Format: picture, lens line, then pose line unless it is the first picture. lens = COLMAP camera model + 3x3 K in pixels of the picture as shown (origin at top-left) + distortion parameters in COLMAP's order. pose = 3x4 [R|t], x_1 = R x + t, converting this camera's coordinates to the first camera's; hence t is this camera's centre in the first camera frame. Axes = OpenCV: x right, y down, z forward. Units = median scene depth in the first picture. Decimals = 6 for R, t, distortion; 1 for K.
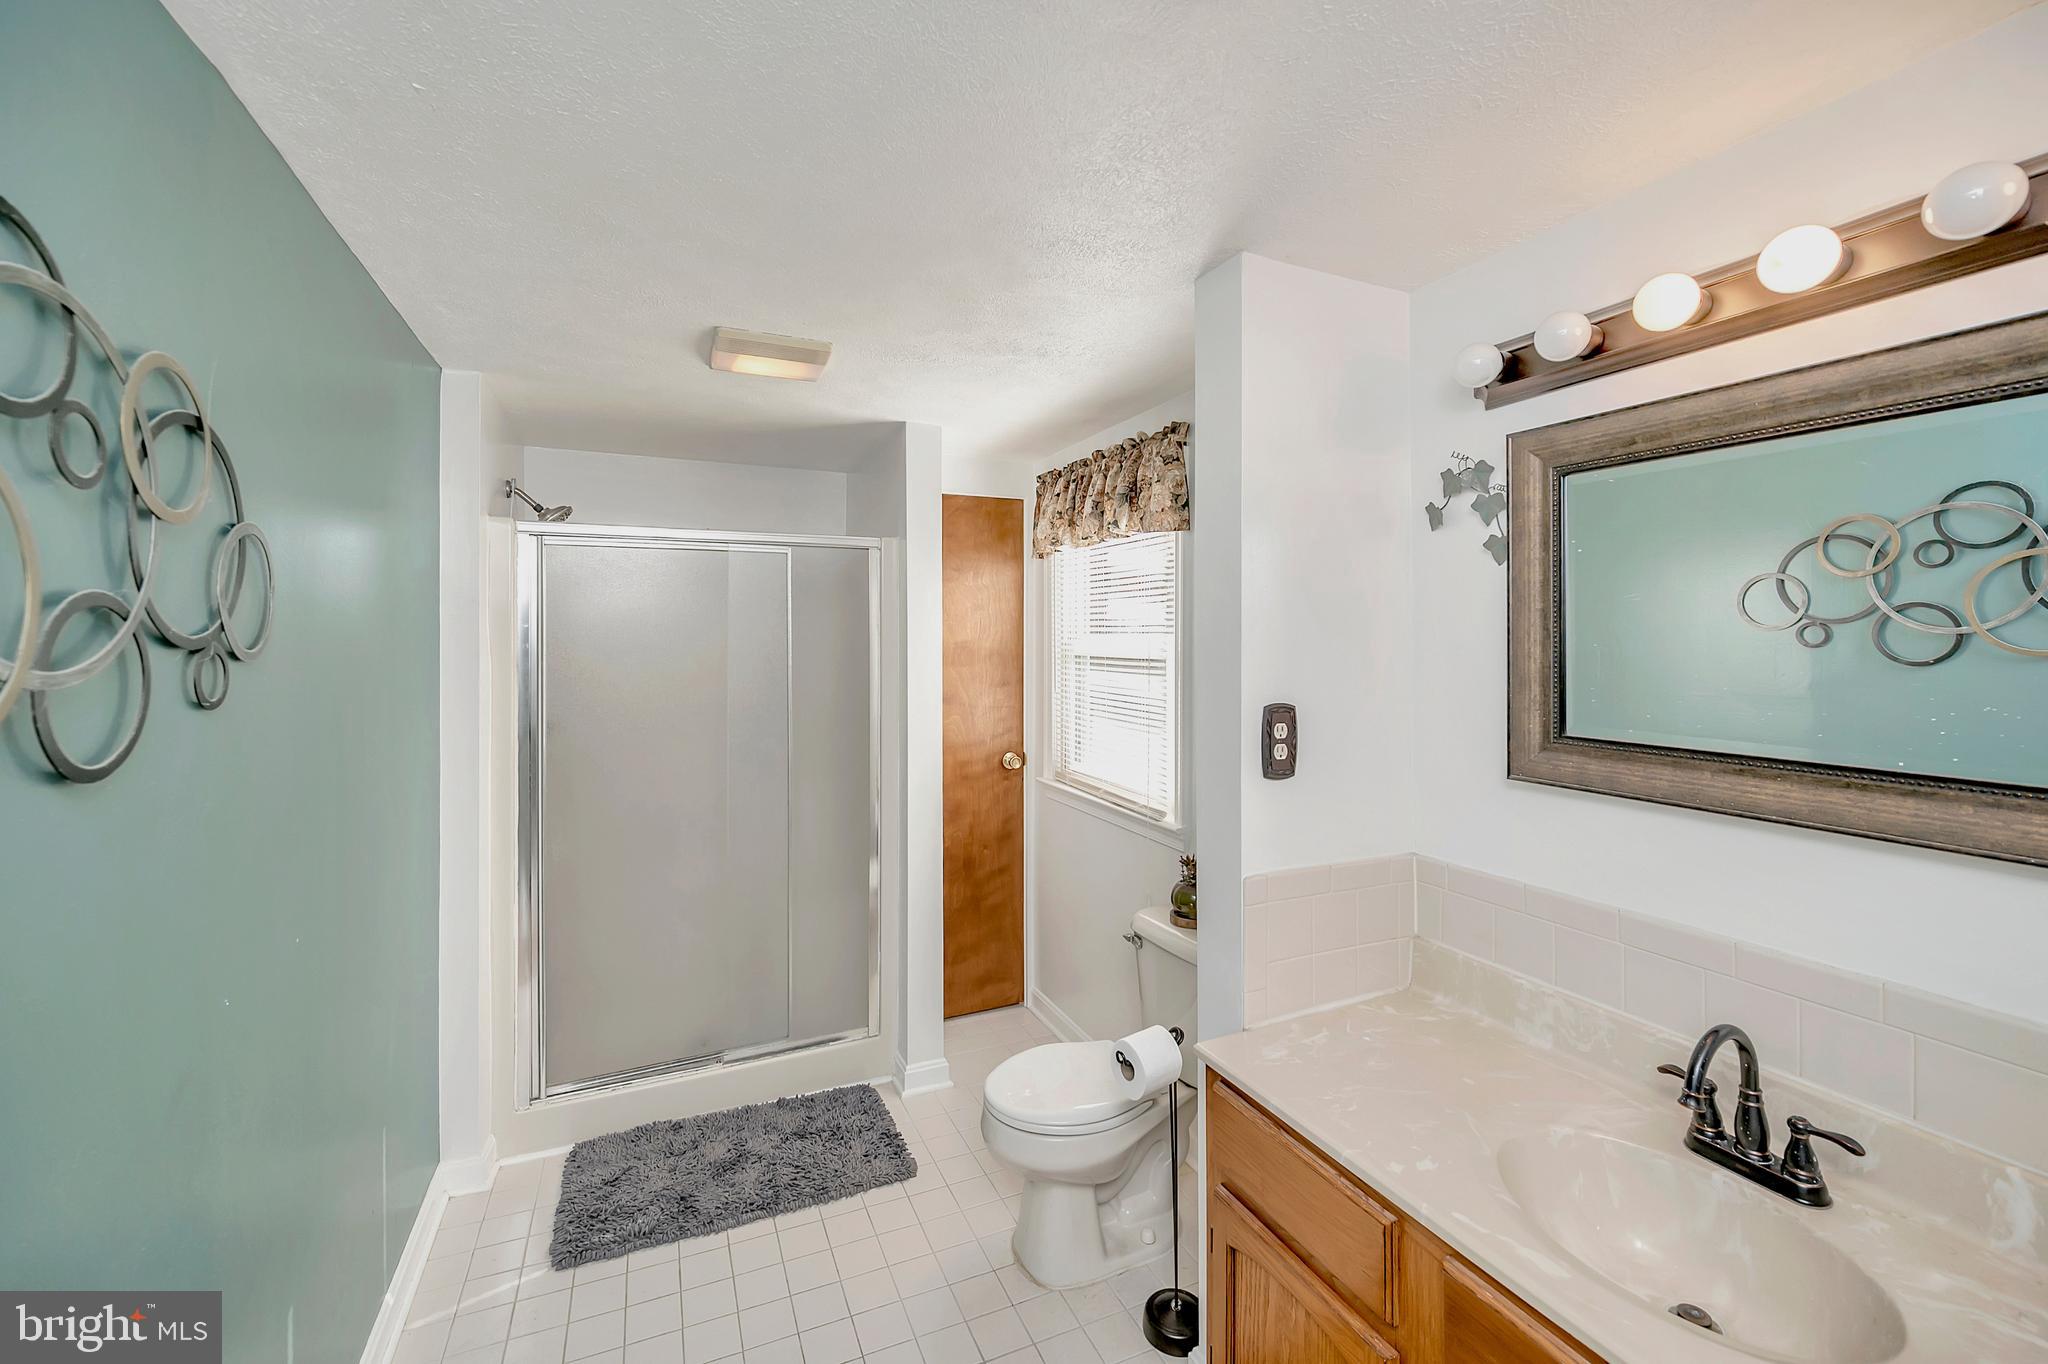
lens RADIAL K [[834.2, 0, 1027.2], [0, 834.2, 637.0], [0, 0, 1]] dist [0.003653, 0.001055]
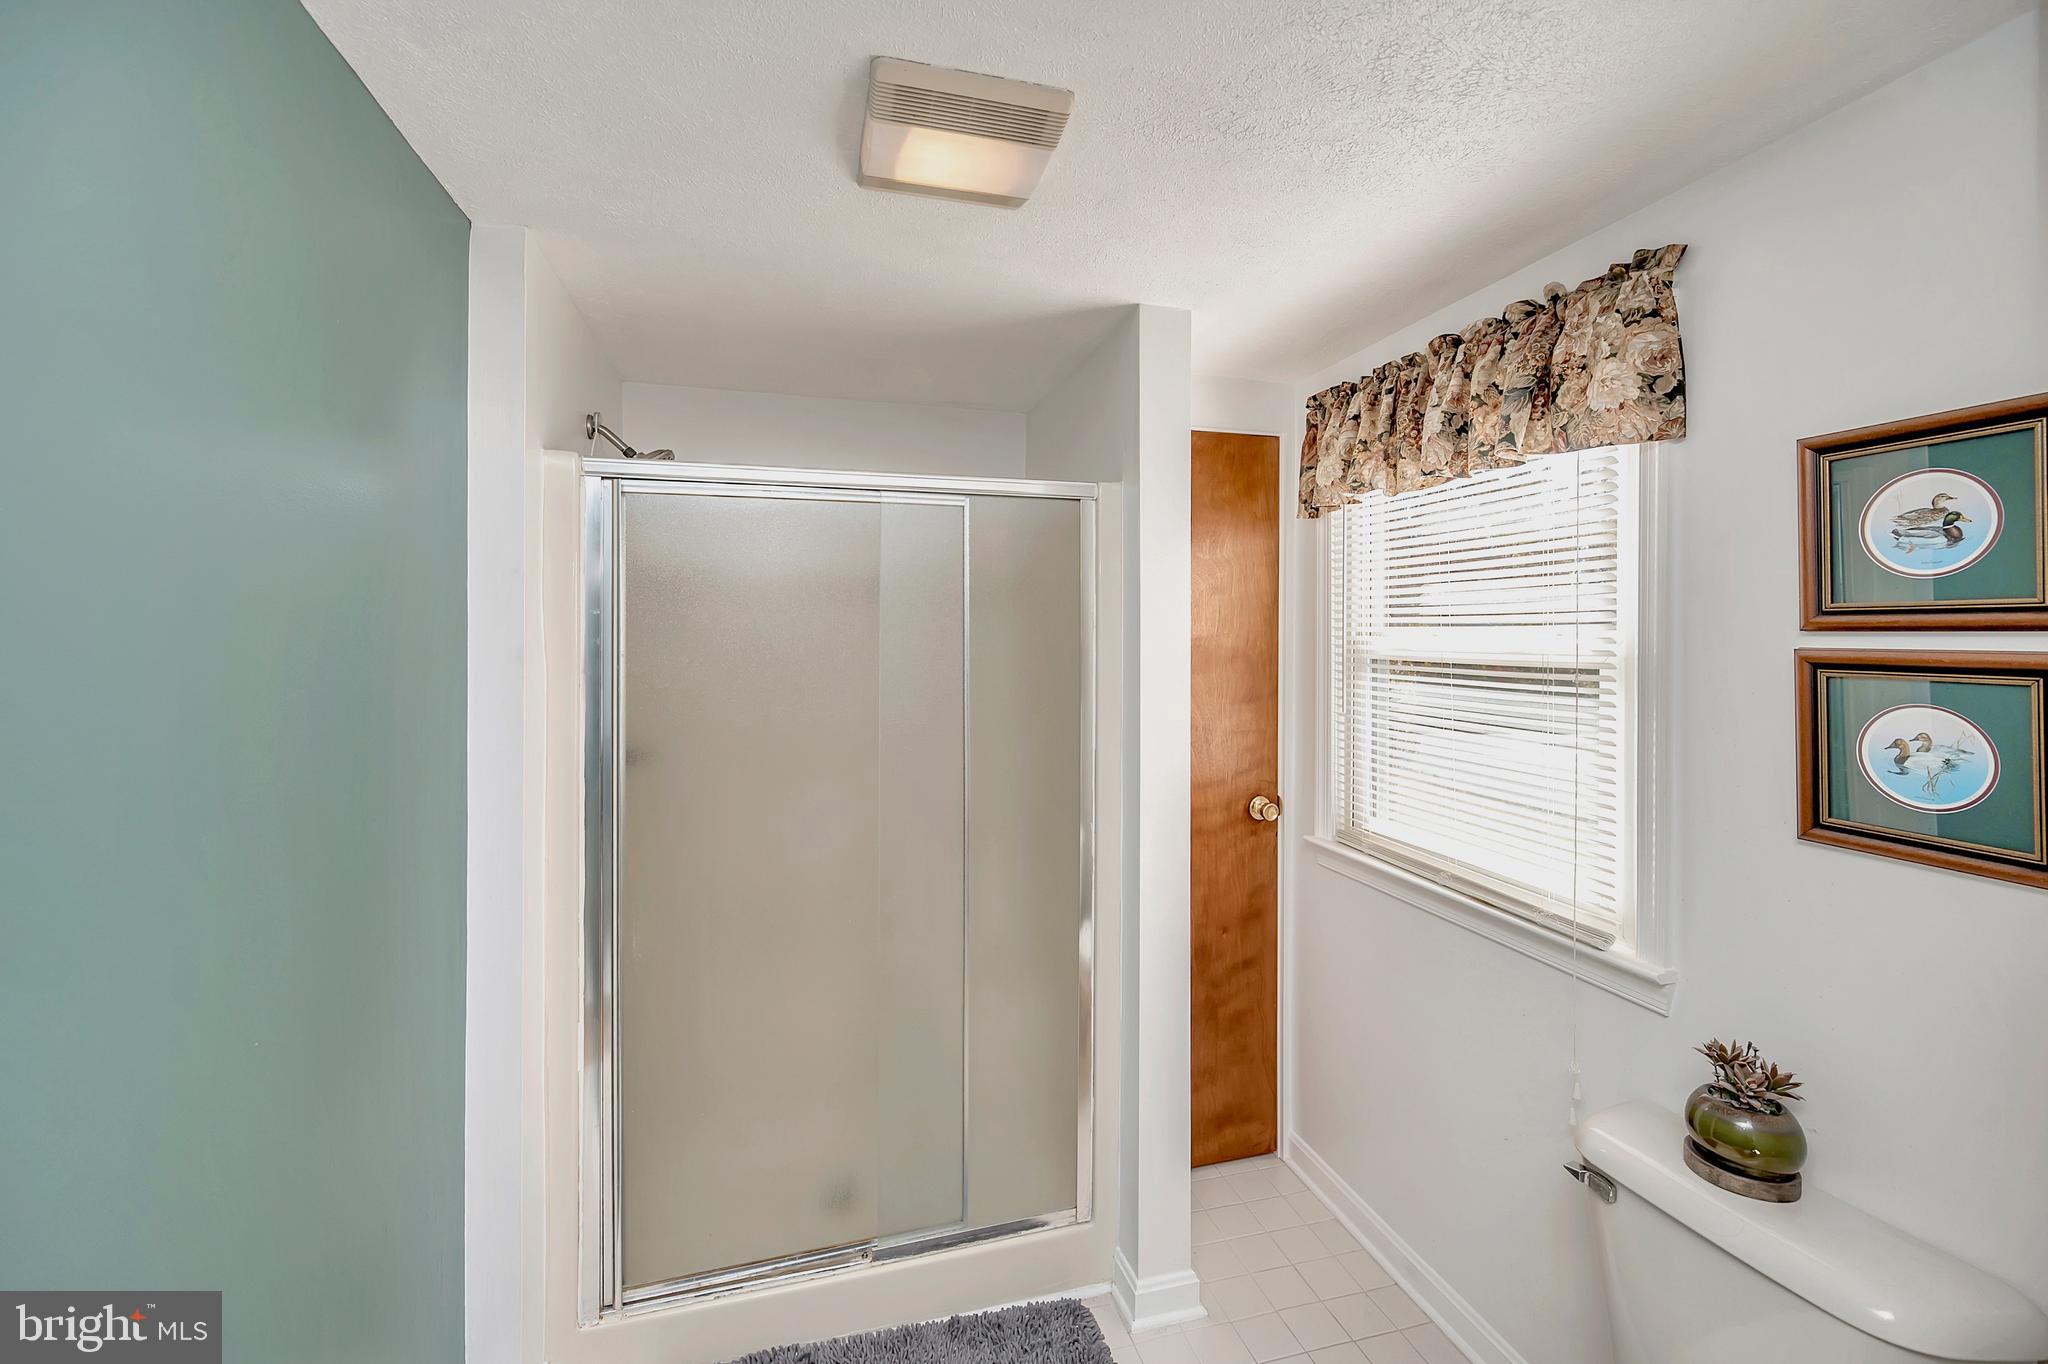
lens RADIAL K [[834.2, 0, 1024.9], [0, 834.2, 631.0], [0, 0, 1]] dist [0.003653, 0.001055]
pose [[0.988478, 0.001534, -0.151355, -0.130373], [-0.002376, 0.999983, -0.005383, 0.003874], [0.151344, 0.005681, 0.988465, 0.324485]]
